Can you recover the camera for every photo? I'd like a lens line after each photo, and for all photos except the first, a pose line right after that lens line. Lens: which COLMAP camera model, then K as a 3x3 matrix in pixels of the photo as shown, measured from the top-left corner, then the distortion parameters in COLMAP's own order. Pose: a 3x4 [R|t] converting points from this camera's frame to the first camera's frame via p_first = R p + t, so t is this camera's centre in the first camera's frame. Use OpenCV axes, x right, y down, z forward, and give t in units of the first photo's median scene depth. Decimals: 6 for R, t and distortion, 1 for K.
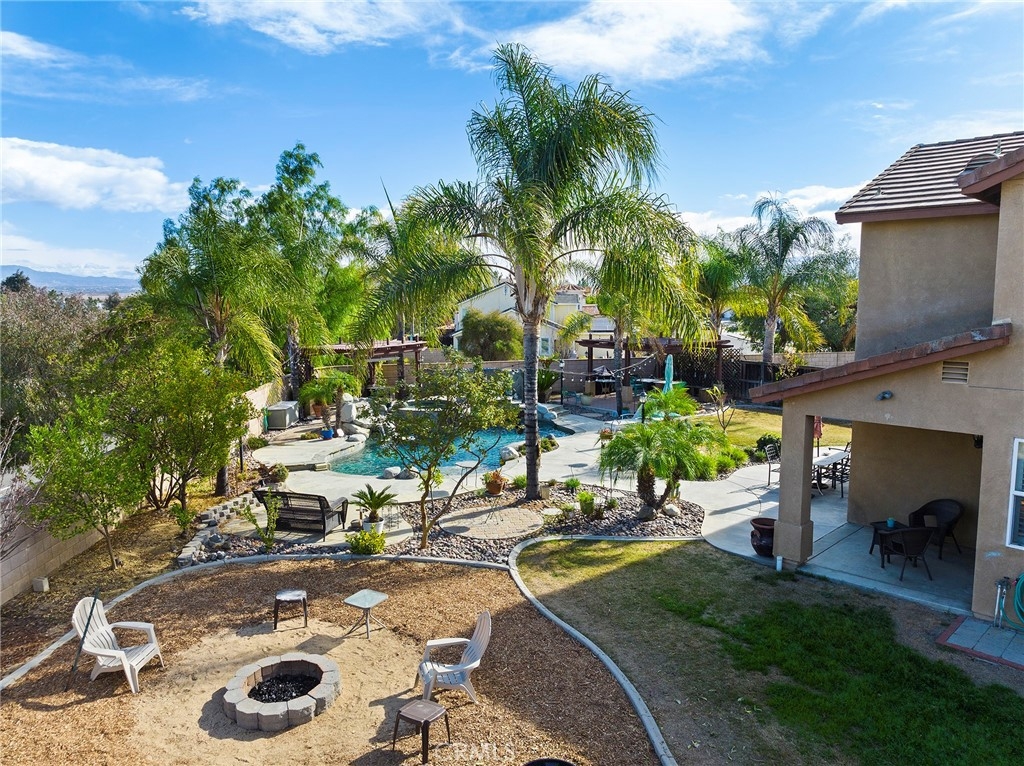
lens RADIAL K [[721.6, 0, 512.0], [0, 721.6, 380.5], [0, 0, 1]] dist [-0.056596, 0.027880]
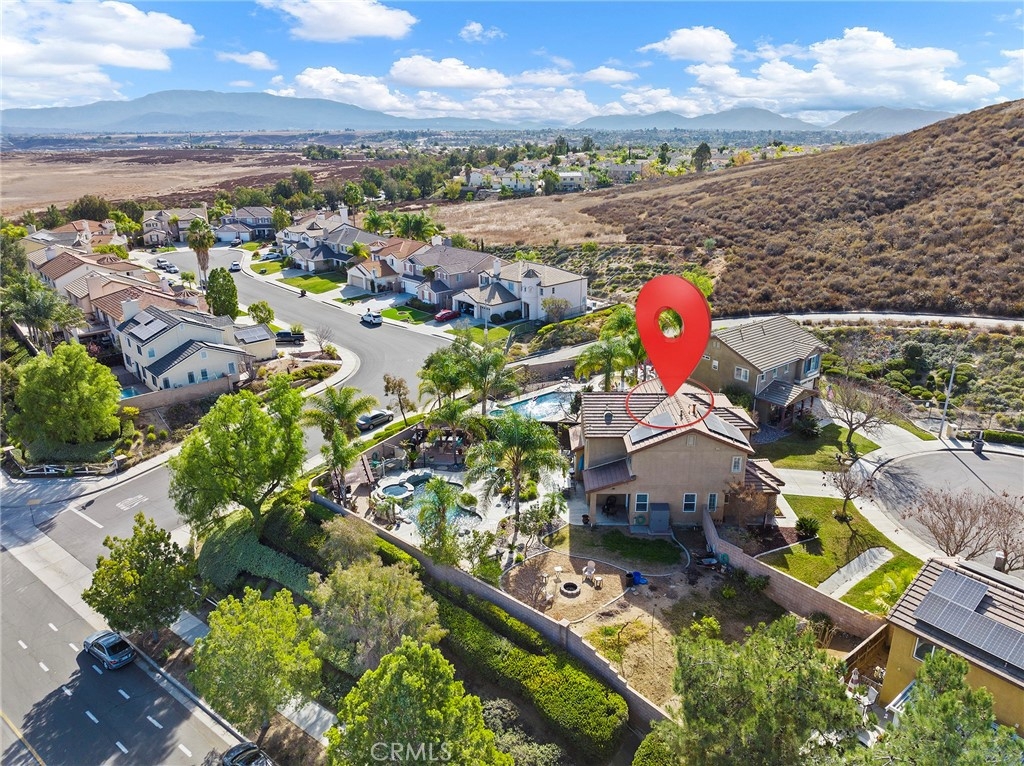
lens RADIAL K [[708.7, 0, 516.8], [0, 708.7, 399.5], [0, 0, 1]] dist [-0.027087, -0.000658]
pose [[0.698066, -0.252454, 0.670053, -2.540838], [0.085988, 0.958568, 0.271575, -1.623716], [-0.710851, -0.131961, 0.690852, -1.502885]]
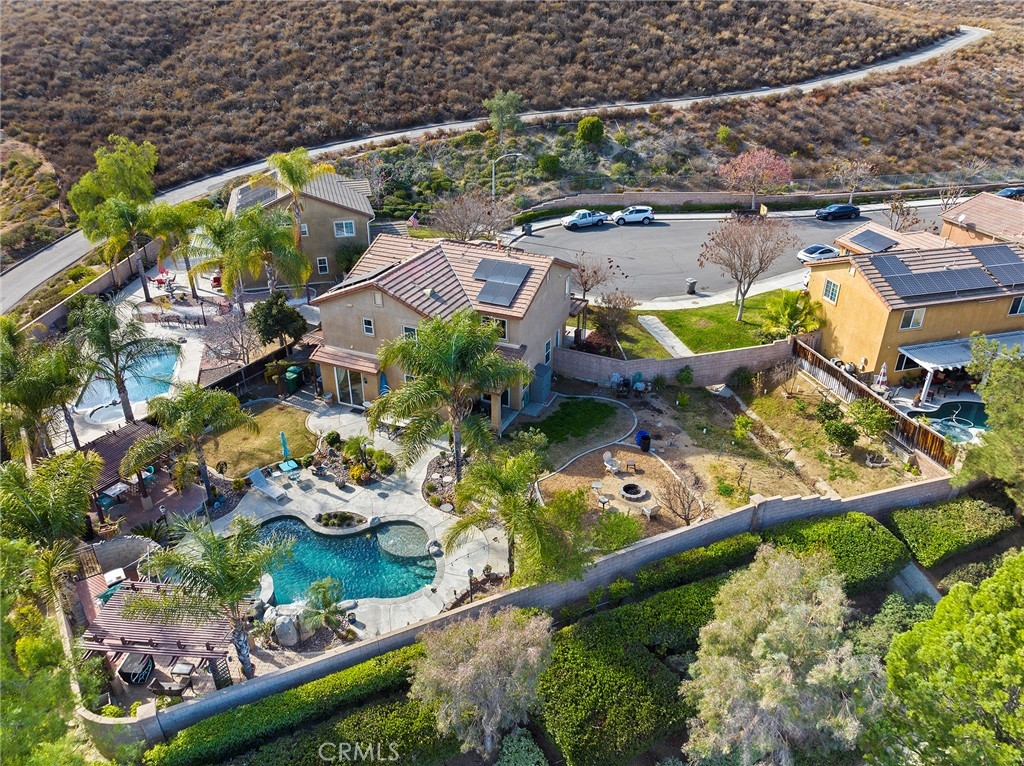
lens RADIAL K [[721.6, 0, 512.0], [0, 721.6, 380.5], [0, 0, 1]] dist [-0.056596, 0.027880]
pose [[-0.386400, -0.424440, 0.818868, -2.057826], [0.111982, 0.859668, 0.498429, -1.469752], [-0.915508, 0.284291, -0.284646, 1.701538]]
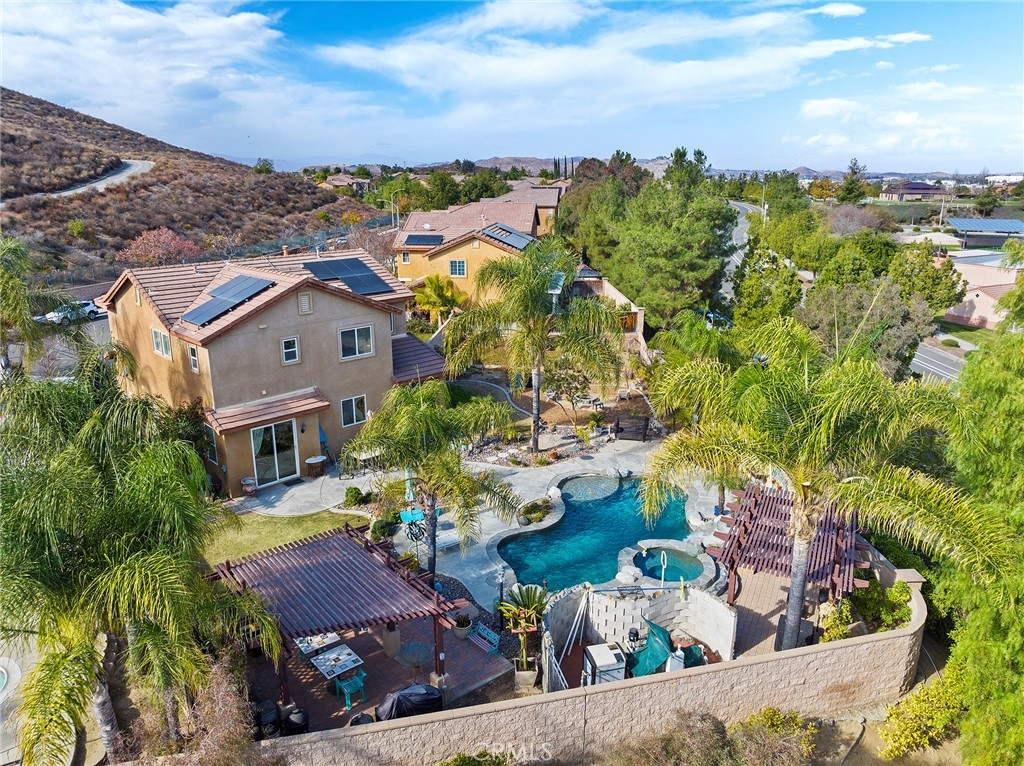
lens RADIAL K [[721.6, 0, 512.0], [0, 721.6, 380.5], [0, 0, 1]] dist [-0.056596, 0.027880]
pose [[-0.999761, 0.015523, -0.015369, 0.147208], [0.008416, 0.922972, 0.384776, -0.959110], [0.020158, 0.384555, -0.922882, 3.396217]]
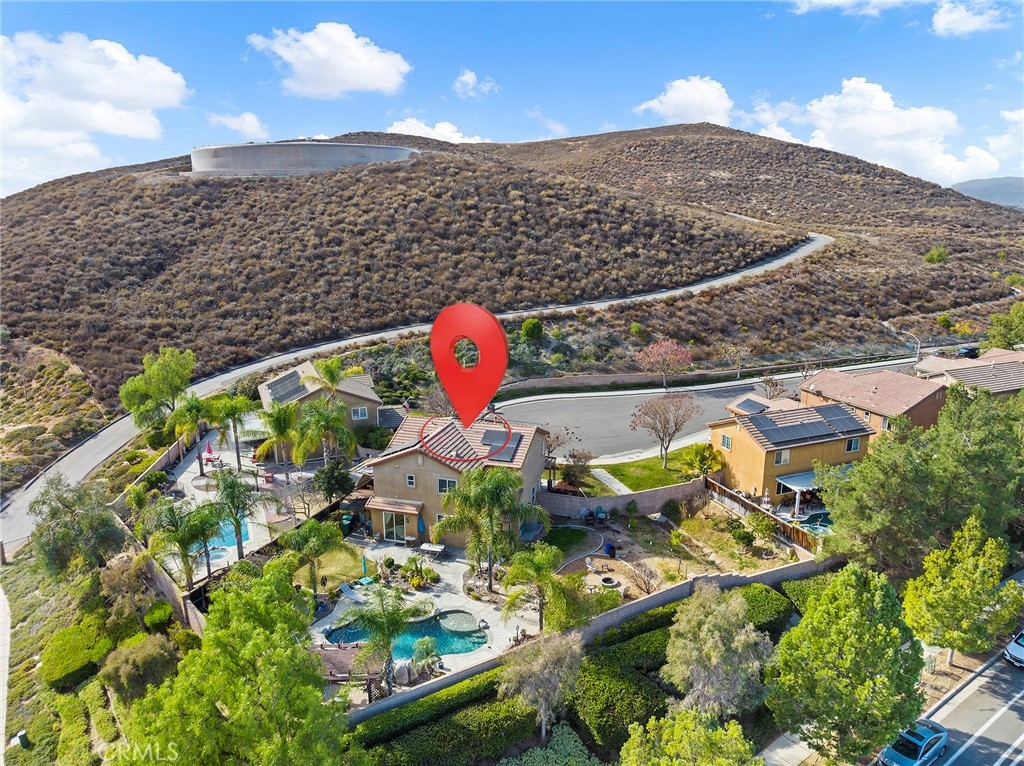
lens RADIAL K [[718.7, 0, 511.2], [0, 718.7, 381.8], [0, 0, 1]] dist [-0.027994, -0.028233]
pose [[-0.490421, -0.200286, 0.848158, -3.037496], [0.112425, 0.950561, 0.289473, -1.948556], [-0.864203, 0.237318, -0.443658, 2.571915]]
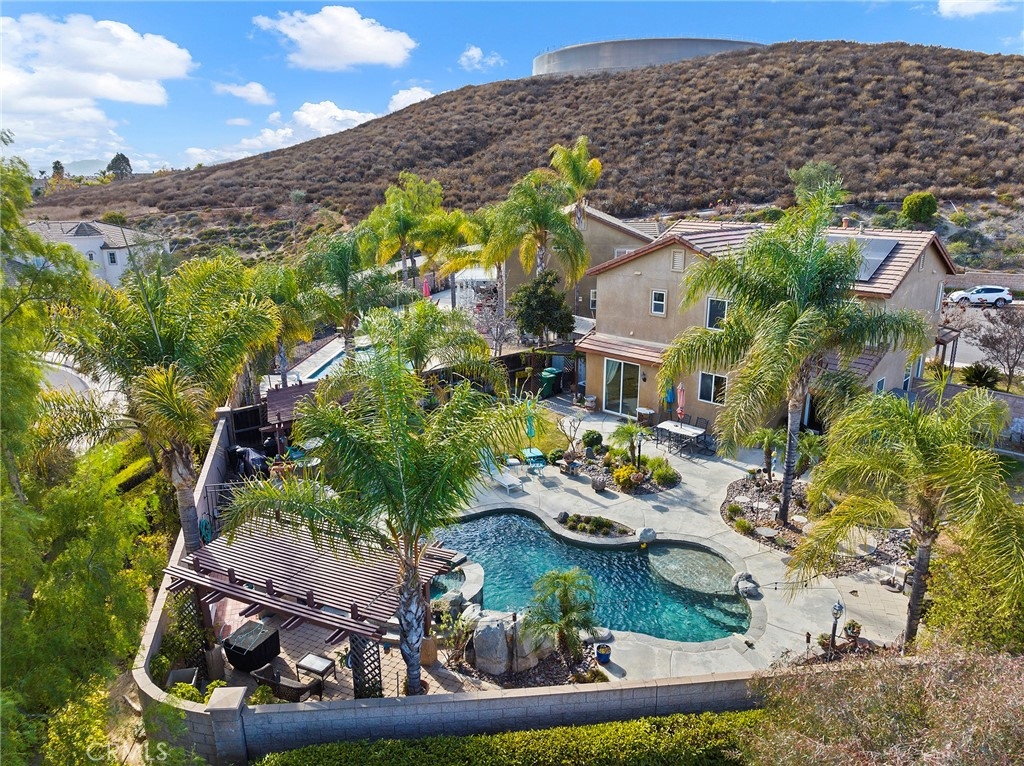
lens RADIAL K [[721.6, 0, 512.0], [0, 721.6, 380.5], [0, 0, 1]] dist [-0.056596, 0.027880]
pose [[-0.037831, -0.264606, 0.963614, -1.464291], [0.122674, 0.955781, 0.267271, -0.638828], [-0.991726, 0.128322, -0.003698, 1.828020]]
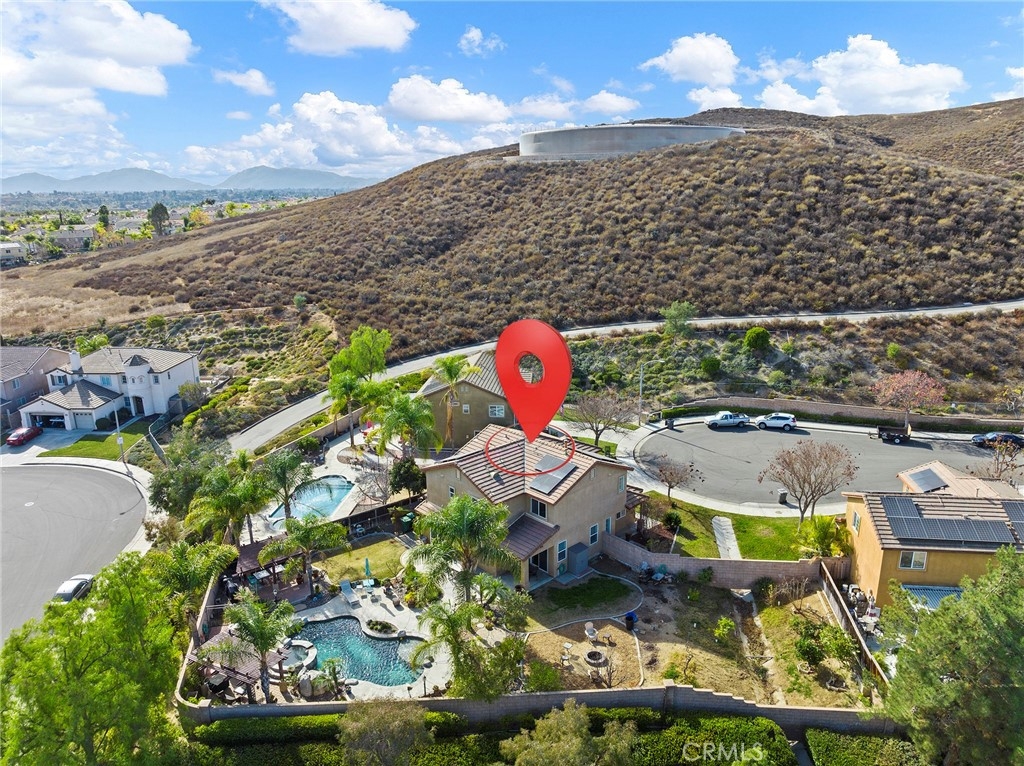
lens RADIAL K [[718.7, 0, 511.2], [0, 718.7, 381.8], [0, 0, 1]] dist [-0.027994, -0.028233]
pose [[0.003230, -0.259608, 0.965709, -3.099231], [0.130999, 0.957501, 0.256964, -1.864772], [-0.991377, 0.125677, 0.037102, 0.742250]]
